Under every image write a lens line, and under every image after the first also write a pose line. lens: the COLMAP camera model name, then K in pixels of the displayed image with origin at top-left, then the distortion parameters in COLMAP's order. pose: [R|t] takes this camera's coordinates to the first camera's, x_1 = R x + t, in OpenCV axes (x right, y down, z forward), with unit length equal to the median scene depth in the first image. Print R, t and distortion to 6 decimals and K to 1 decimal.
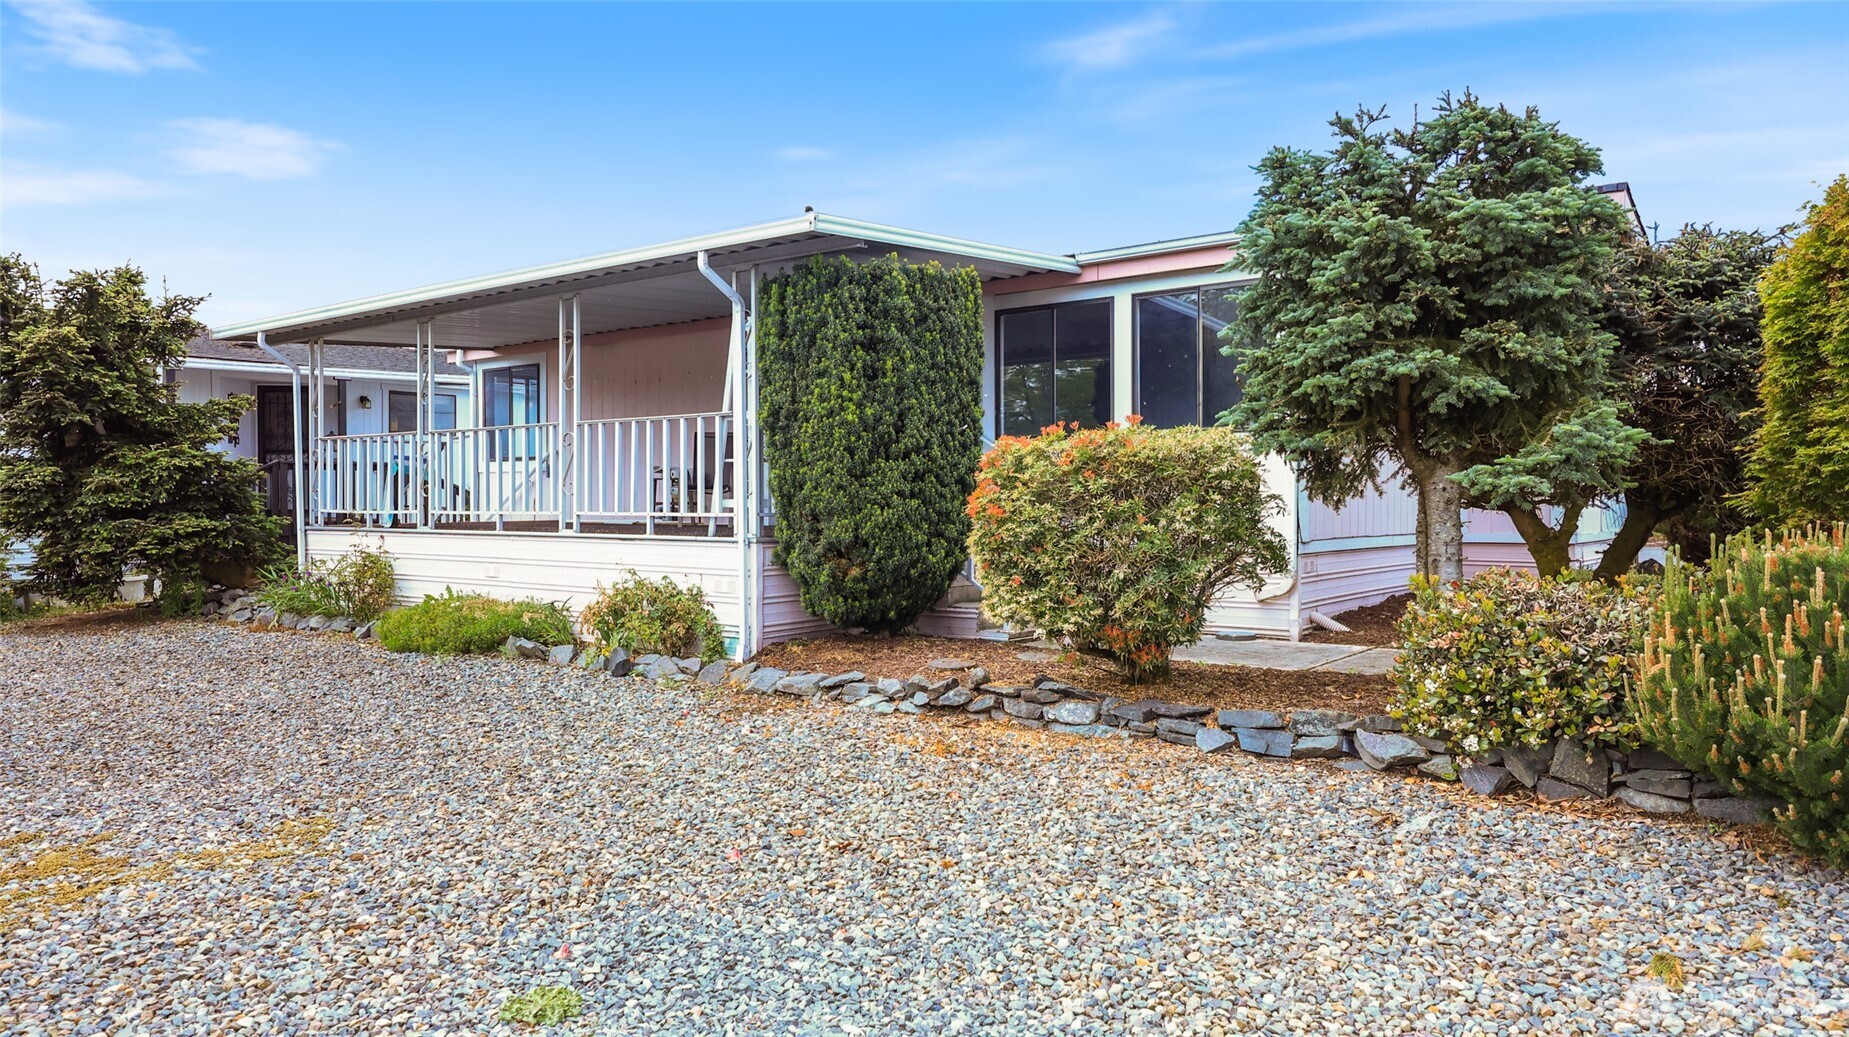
lens RADIAL K [[1286.5, 0, 924.5], [0, 1286.5, 518.5], [0, 0, 1]] dist [0.003216, 0.005929]
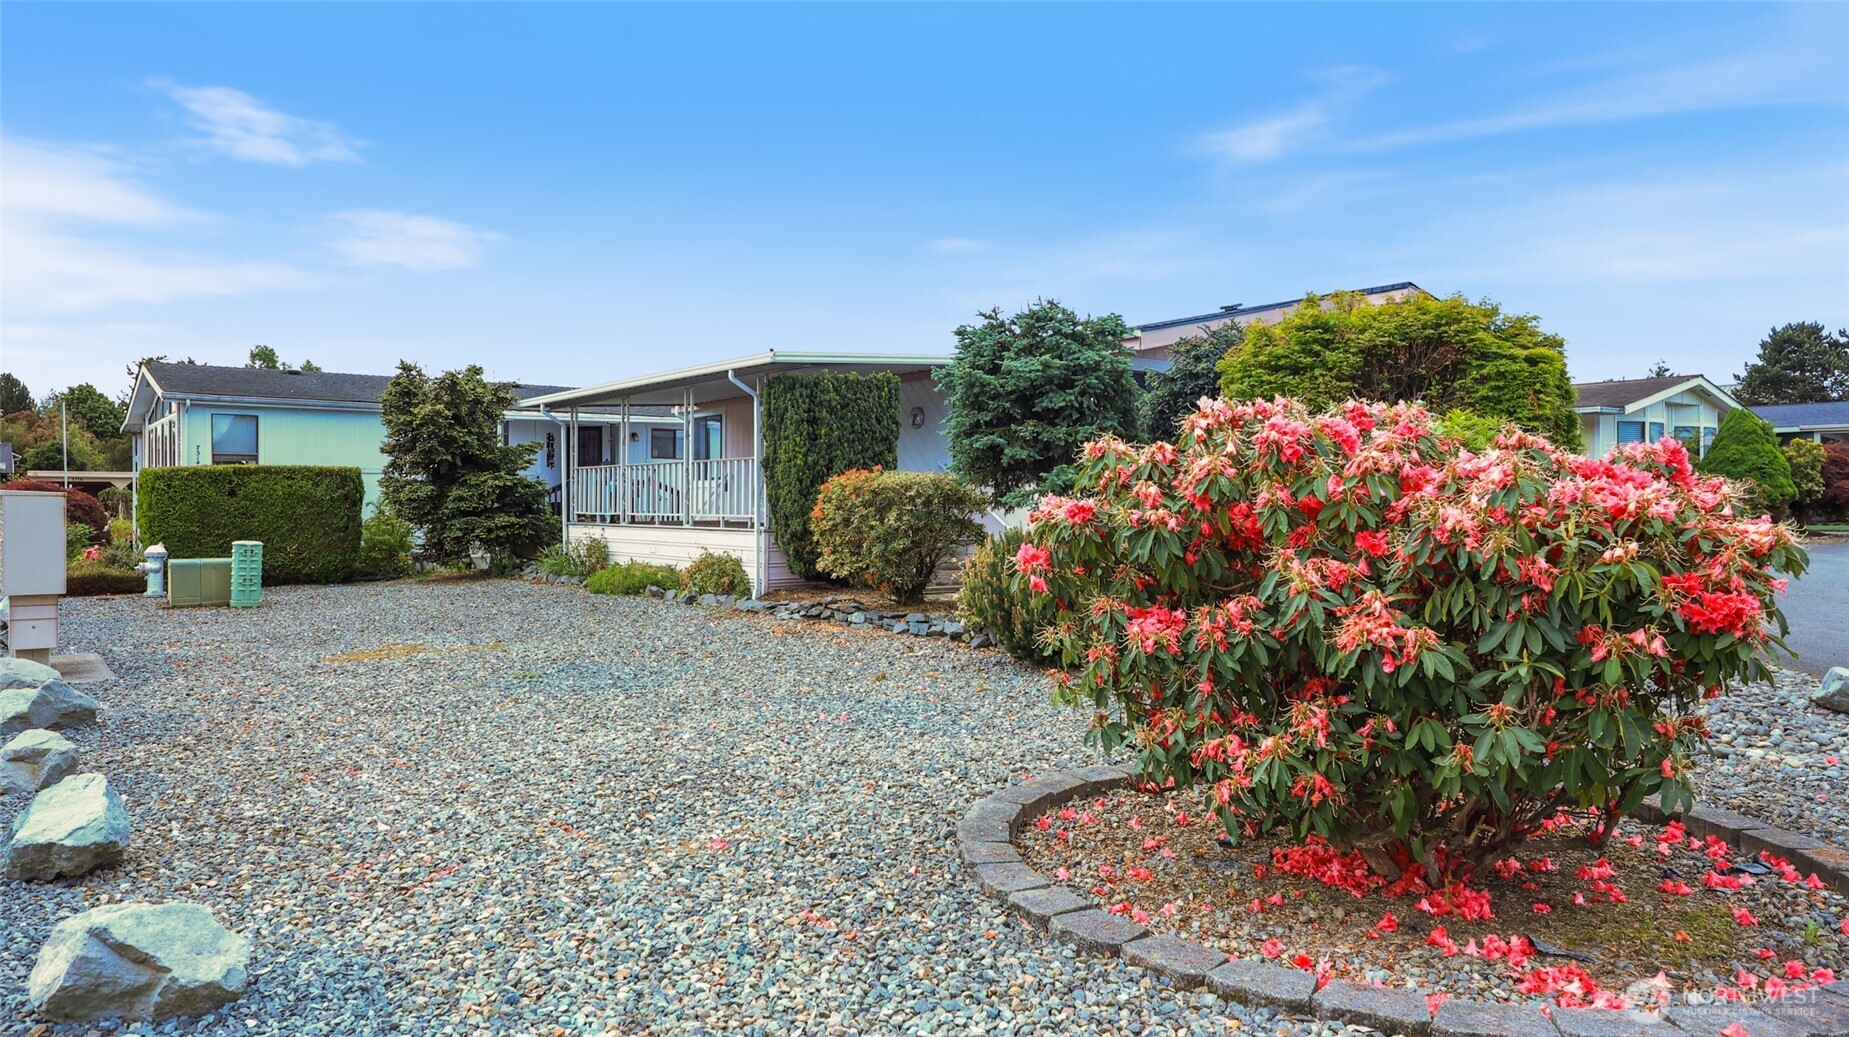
lens RADIAL K [[1286.5, 0, 924.5], [0, 1286.5, 518.5], [0, 0, 1]] dist [0.003216, 0.005929]
pose [[0.965478, 0.005390, -0.260429, 0.401648], [-0.006010, 0.999981, -0.001585, 0.001545], [0.260415, 0.003096, 0.965492, -0.480138]]
